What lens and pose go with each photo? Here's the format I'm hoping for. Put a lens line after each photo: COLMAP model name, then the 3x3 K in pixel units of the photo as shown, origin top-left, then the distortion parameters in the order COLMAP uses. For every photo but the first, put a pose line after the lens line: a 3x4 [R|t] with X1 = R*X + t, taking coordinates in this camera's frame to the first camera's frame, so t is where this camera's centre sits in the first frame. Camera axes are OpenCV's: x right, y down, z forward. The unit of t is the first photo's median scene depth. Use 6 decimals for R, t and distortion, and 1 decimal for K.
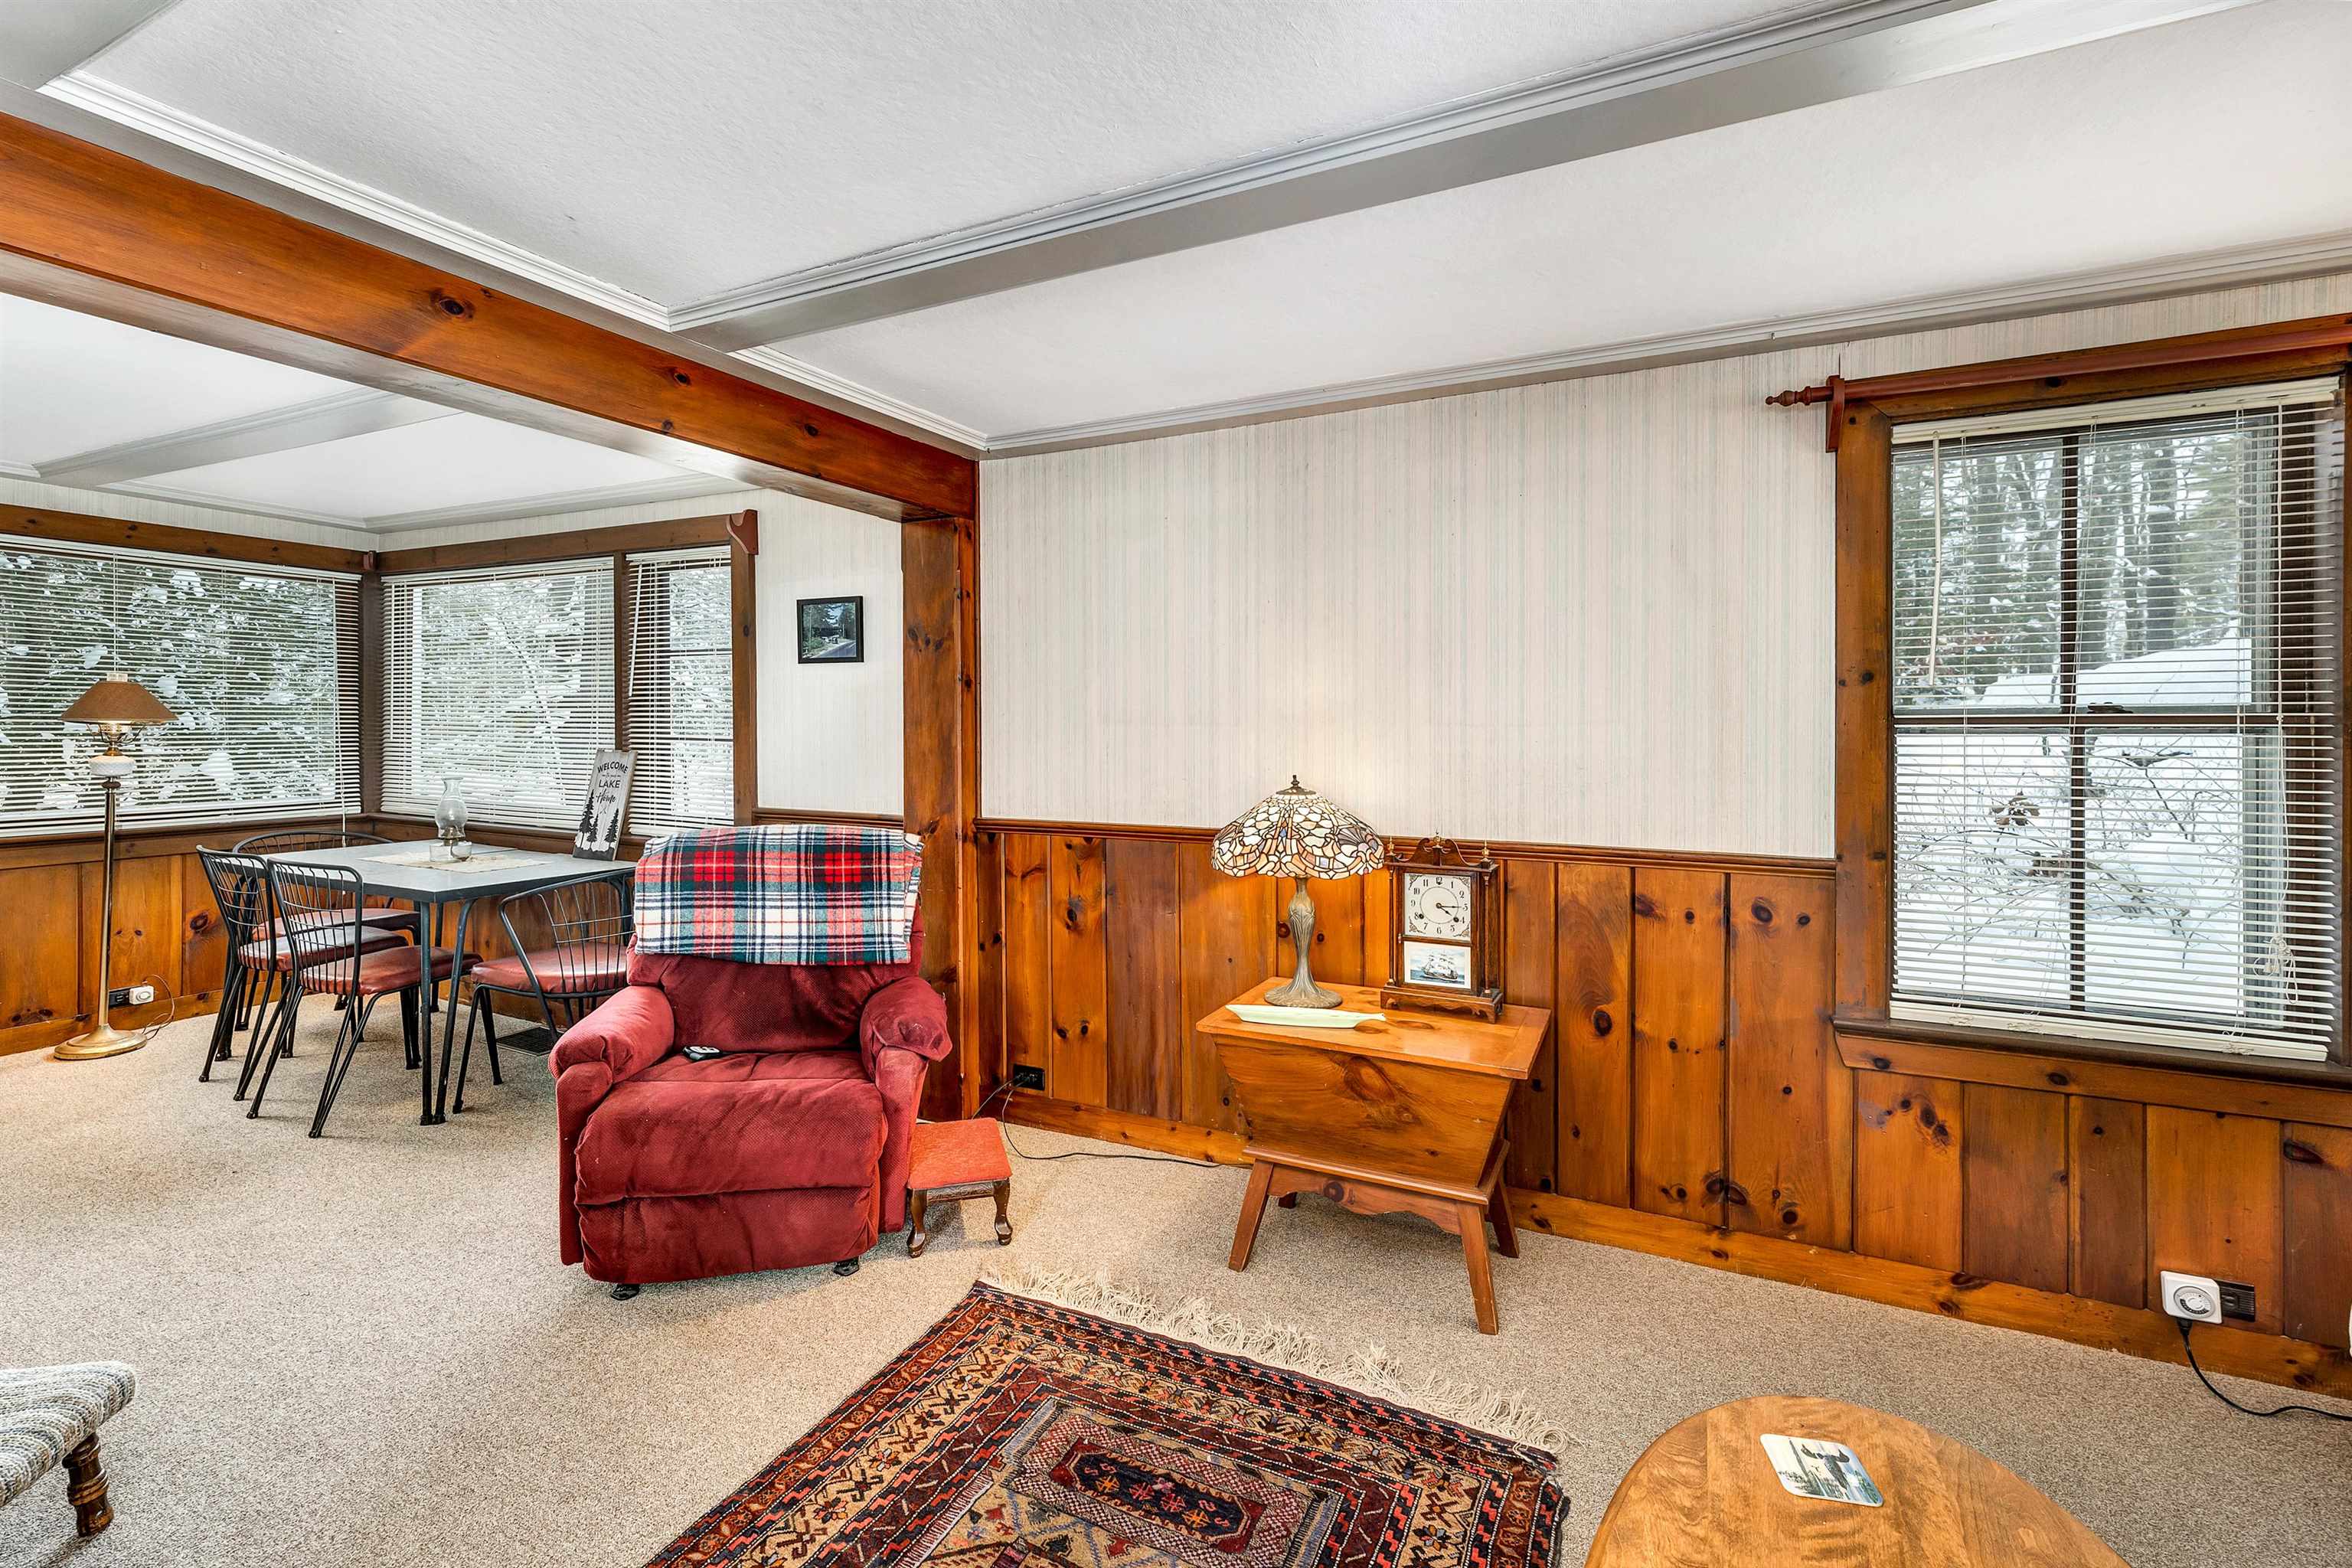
lens RADIAL K [[990.6, 0, 1181.2], [0, 990.6, 738.2], [0, 0, 1]] dist [0.003169, 0.000334]
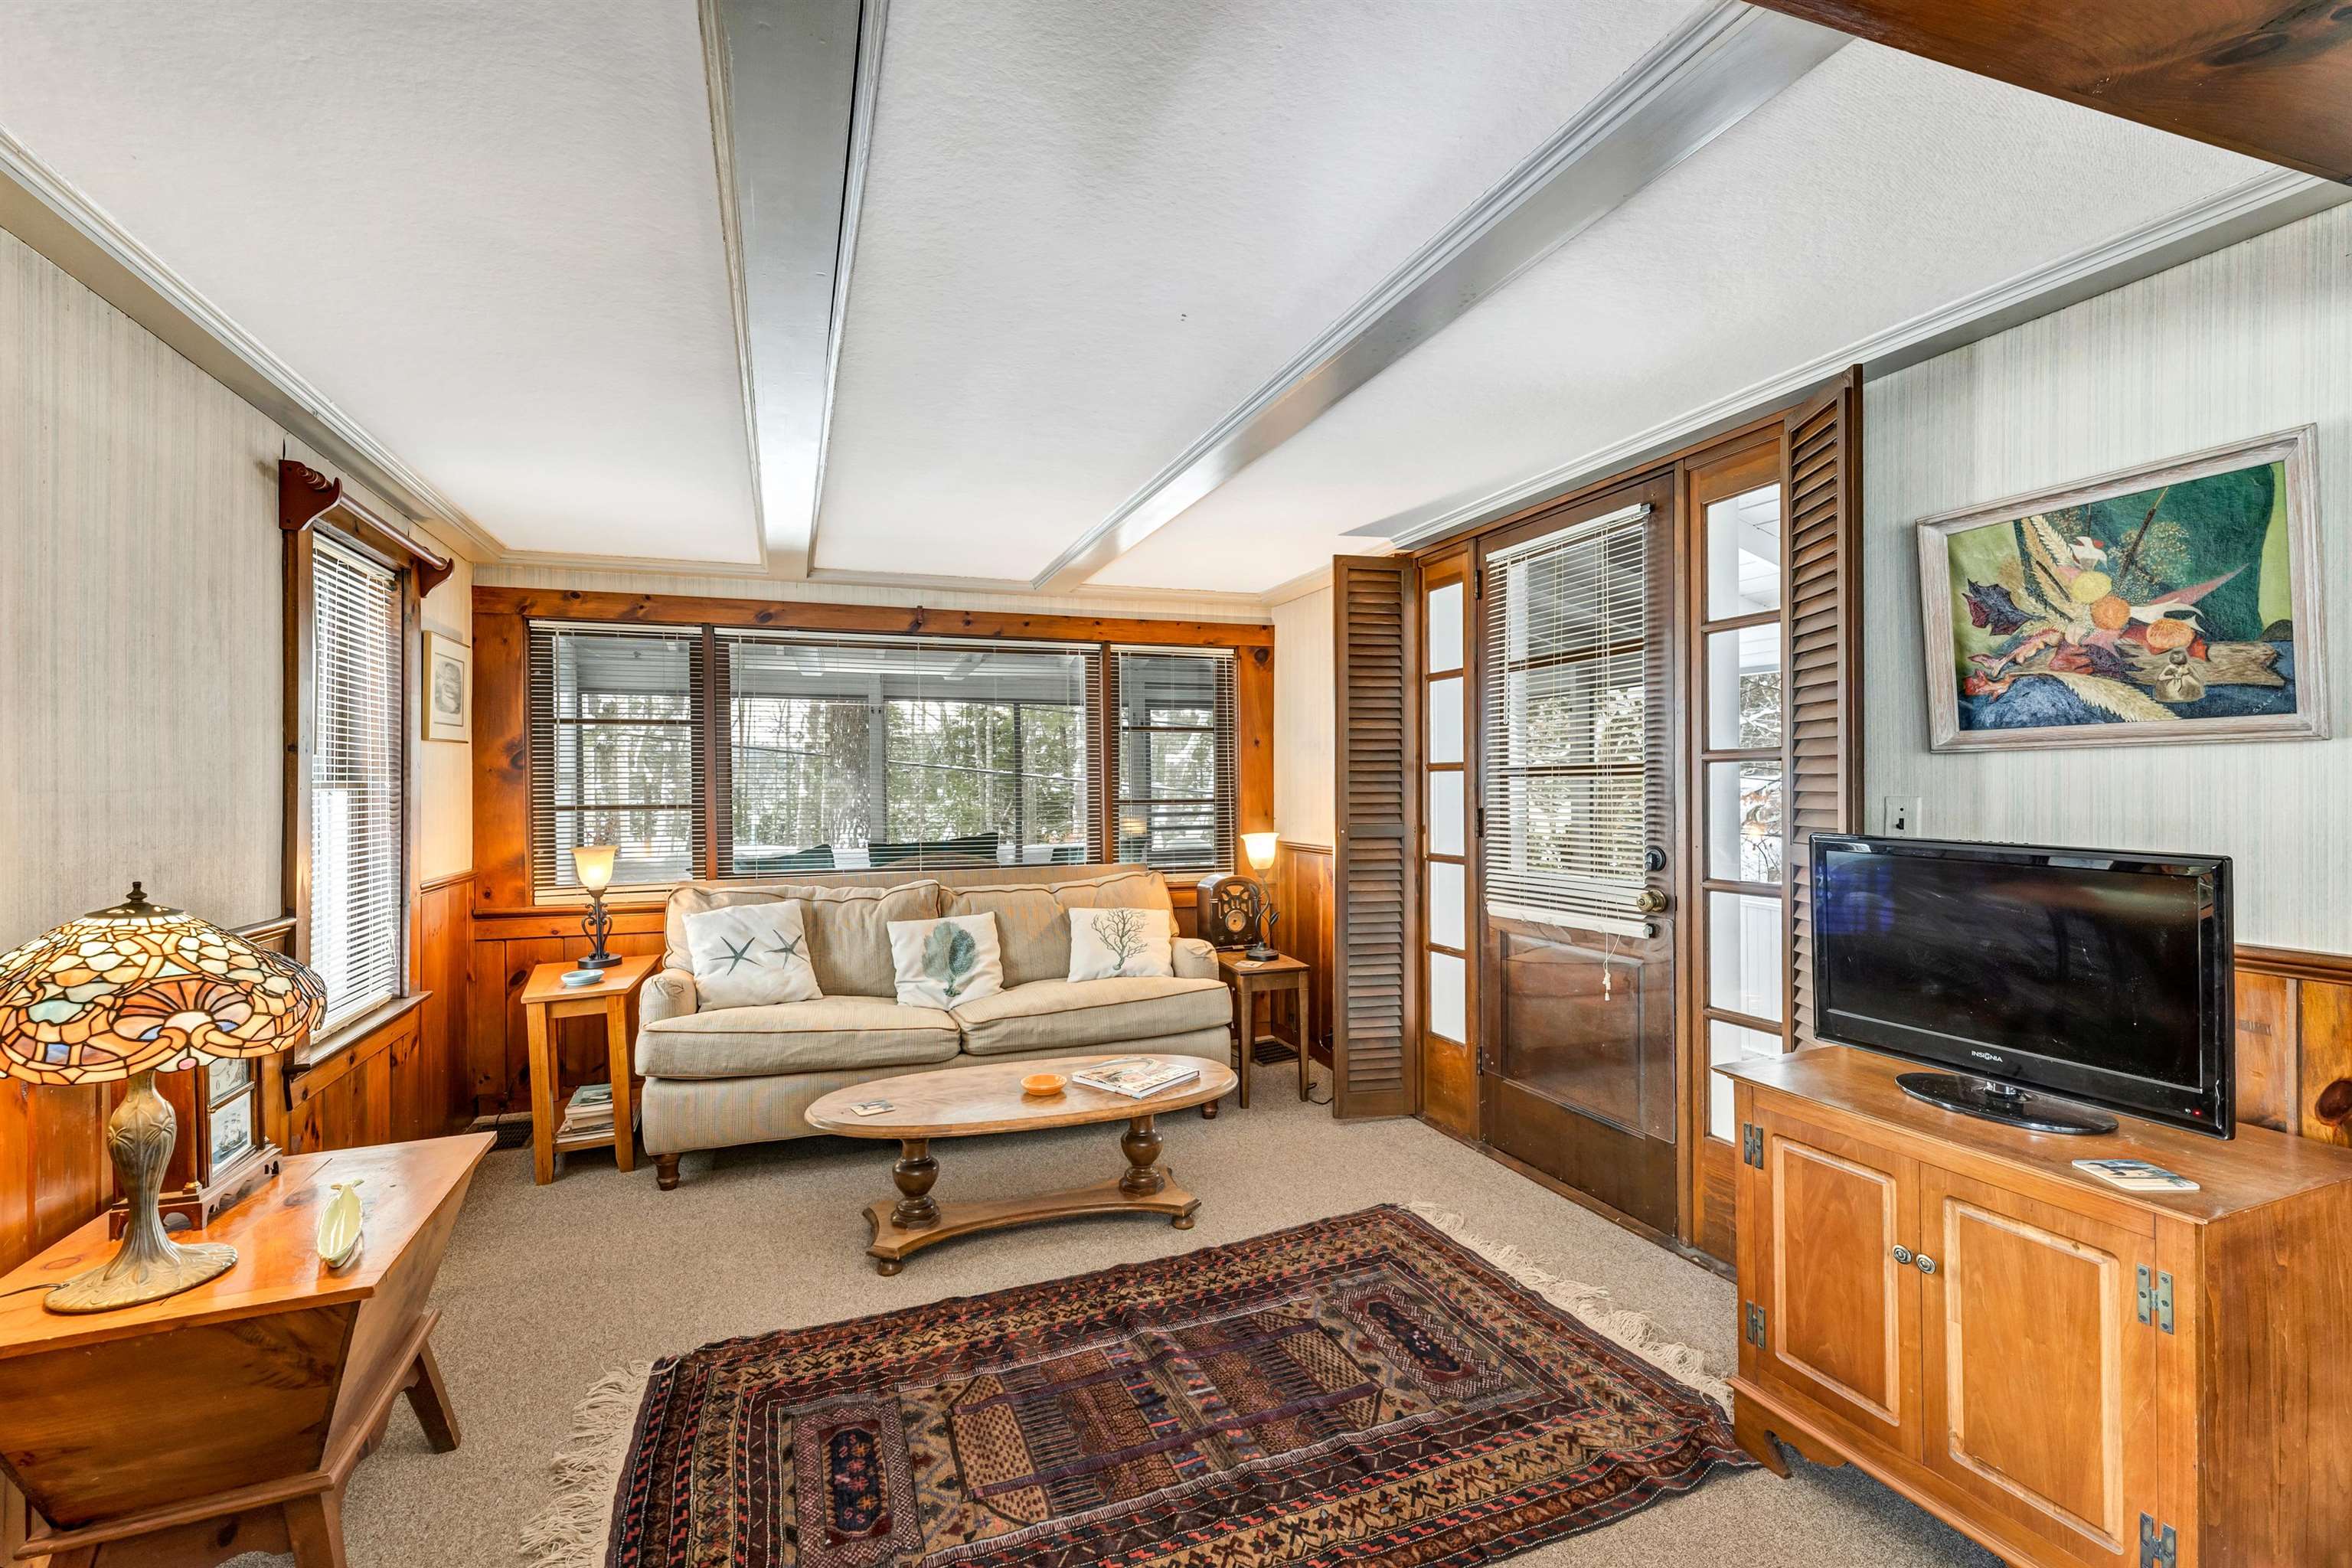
lens RADIAL K [[1045.0, 0, 1183.0], [0, 1045.0, 788.0], [0, 0, 1]] dist [0.001253, 0.000271]
pose [[-0.718870, -0.001030, 0.695144, -0.474121], [0.012938, 0.999806, 0.014862, -0.010293], [-0.695024, 0.019678, -0.718717, 0.674192]]
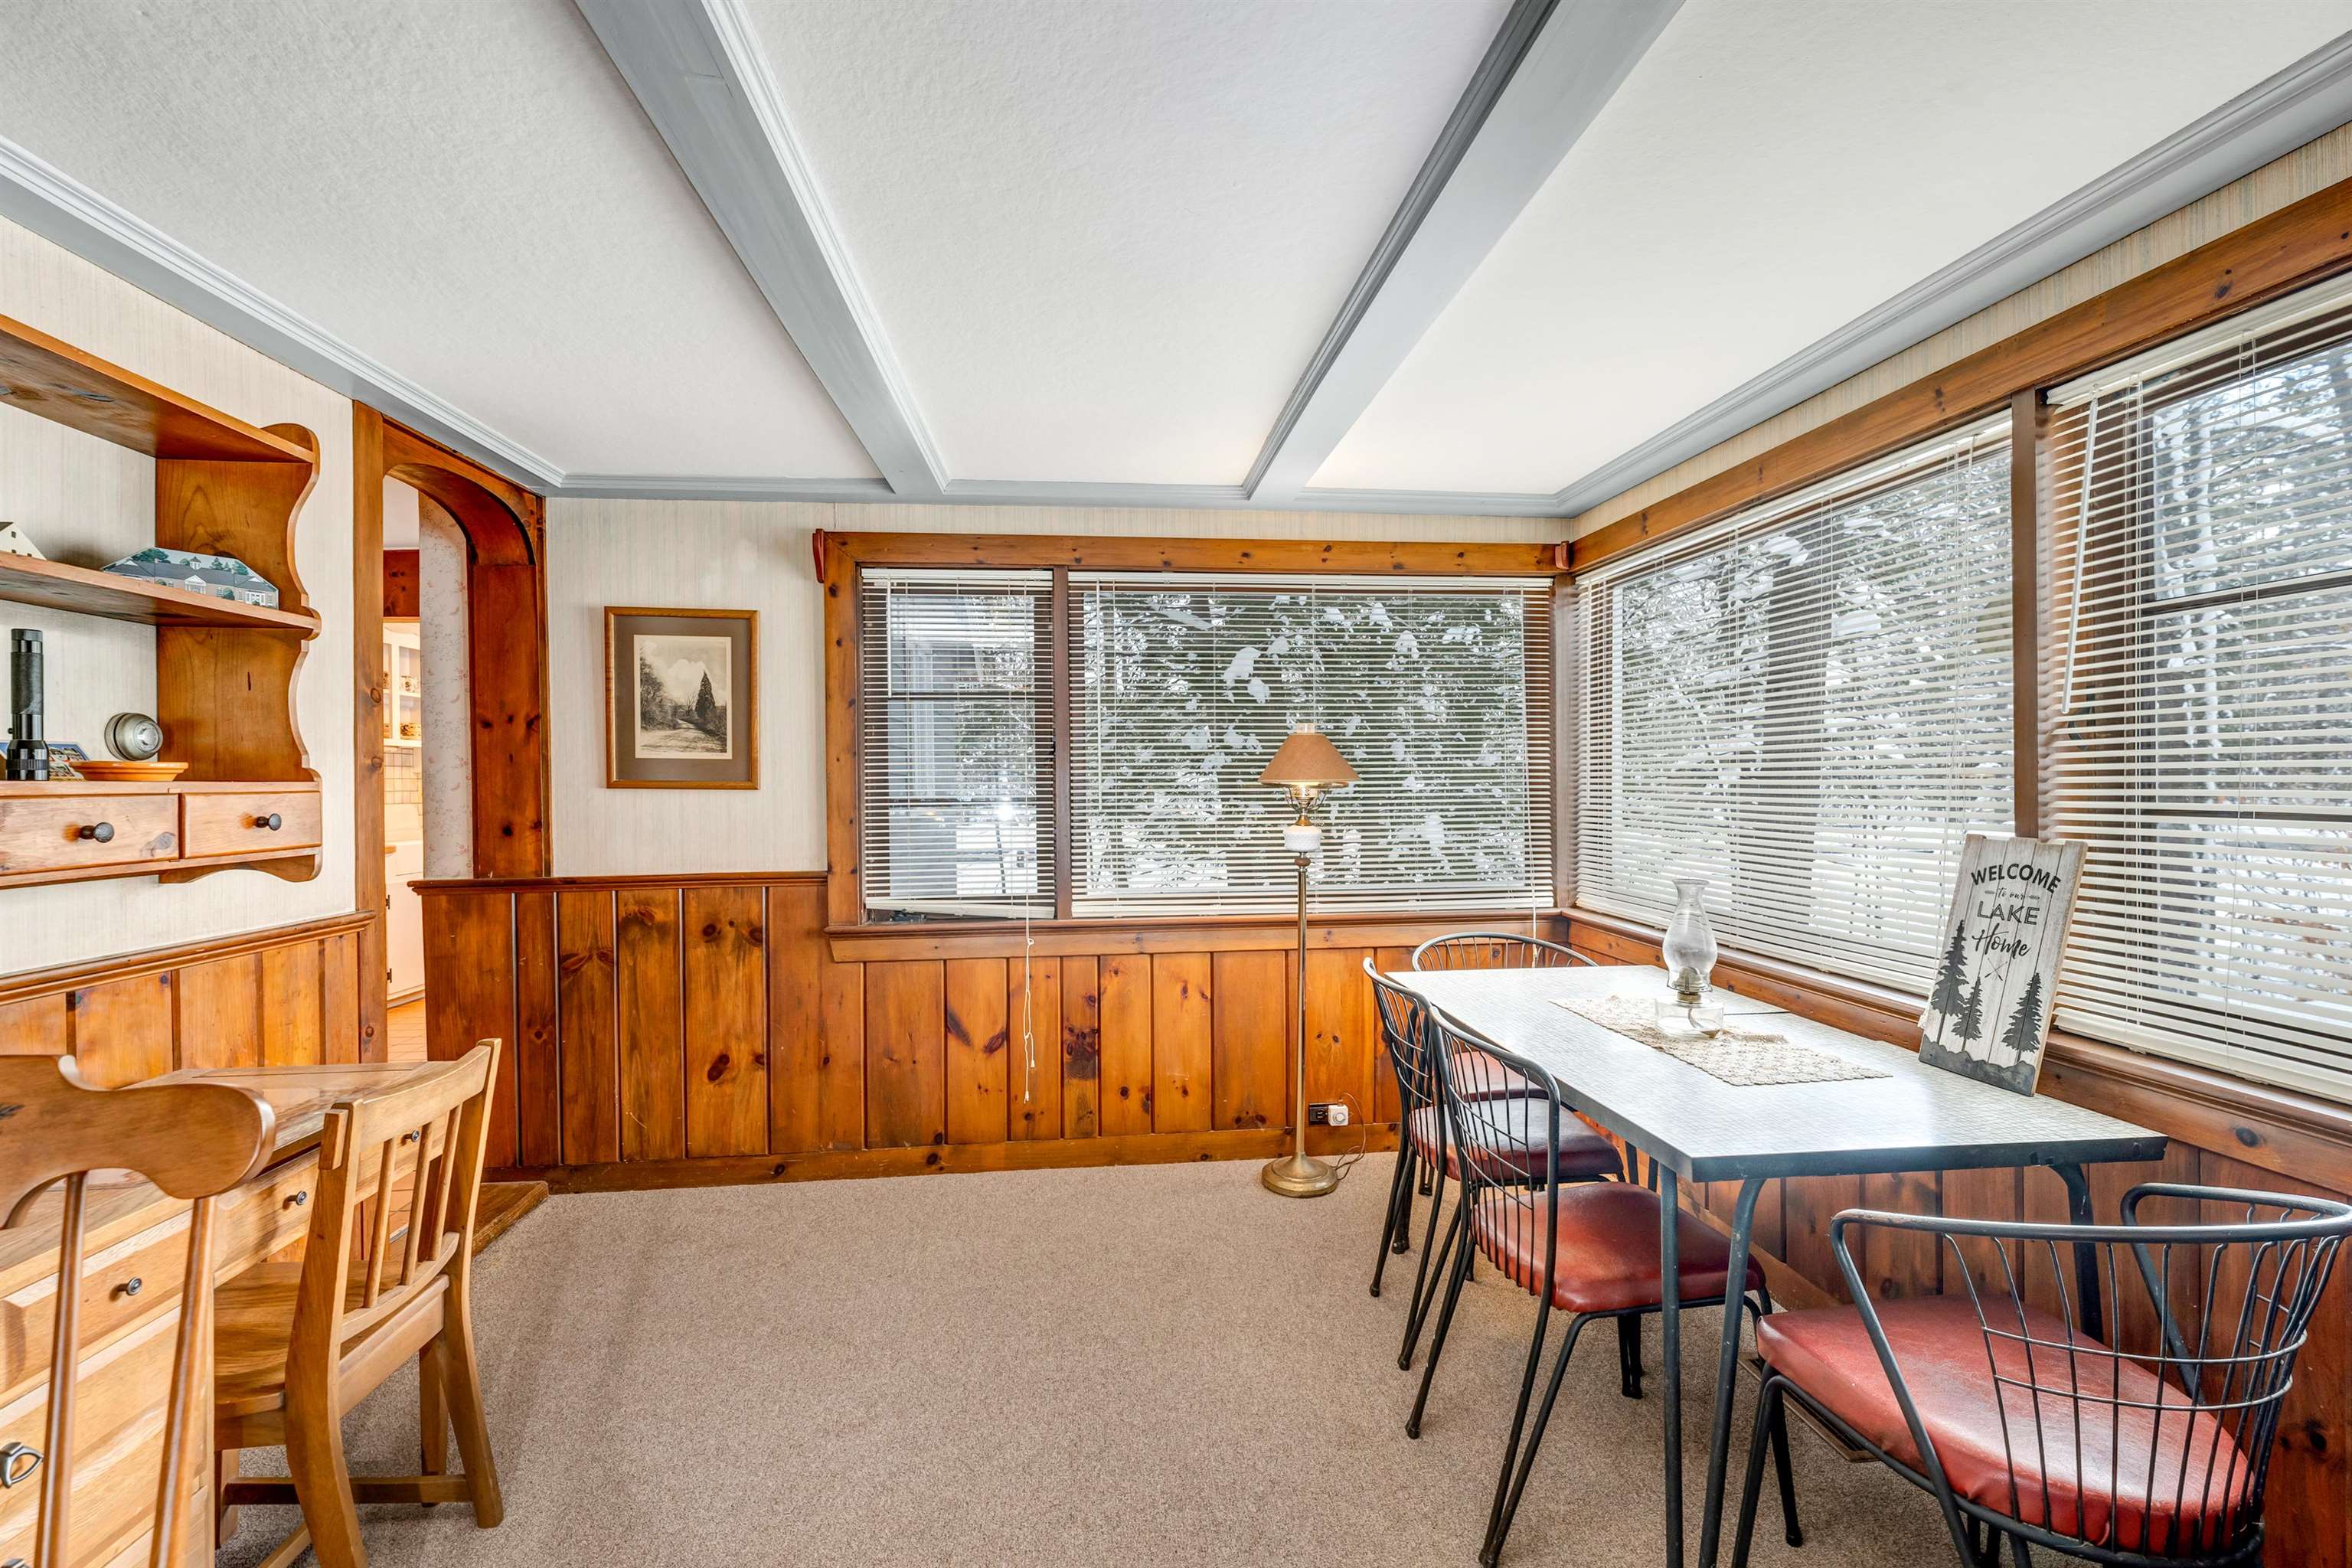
lens RADIAL K [[1060.5, 0, 1176.0], [0, 1060.5, 784.0], [0, 0, 1]] dist [-0.000180, 0.000124]
pose [[0.515728, -0.008760, -0.856708, -0.369503], [-0.001852, 0.999934, -0.011339, -0.006454], [0.856751, 0.007434, 0.515677, 0.442341]]
